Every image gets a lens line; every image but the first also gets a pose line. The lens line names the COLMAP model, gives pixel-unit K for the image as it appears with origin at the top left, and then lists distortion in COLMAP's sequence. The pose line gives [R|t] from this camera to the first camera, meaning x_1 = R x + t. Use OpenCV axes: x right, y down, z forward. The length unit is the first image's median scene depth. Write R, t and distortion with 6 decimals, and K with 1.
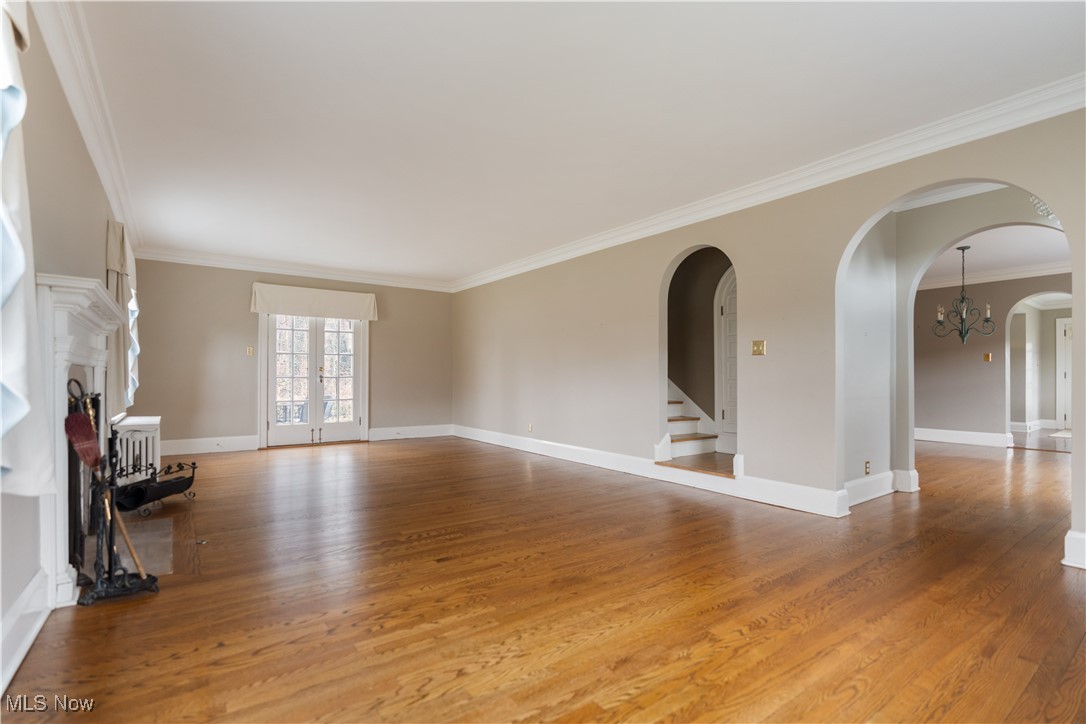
lens RADIAL K [[497.7, 0, 544.8], [0, 497.7, 371.5], [0, 0, 1]] dist [-0.002004, -0.000238]
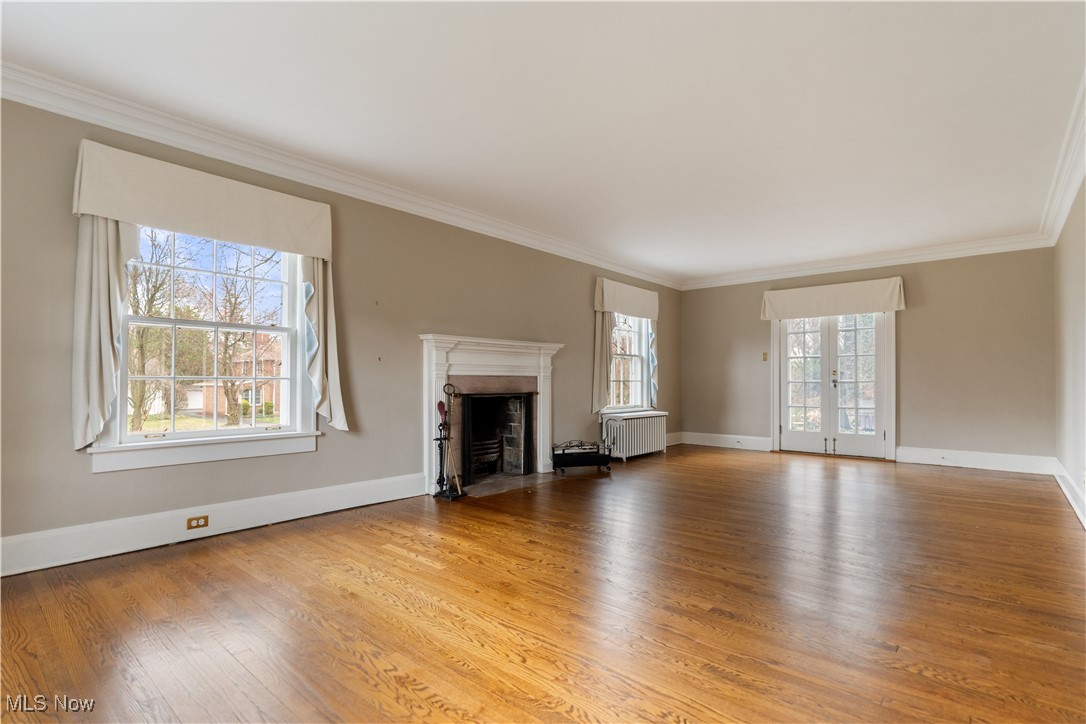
lens RADIAL K [[523.8, 0, 545.4], [0, 523.8, 371.3], [0, 0, 1]] dist [-0.003894, -0.000554]
pose [[0.229342, -0.019156, -0.973157, 0.495444], [0.013053, 0.999777, -0.016603, 0.001697], [0.973258, -0.008895, 0.229541, 0.377991]]
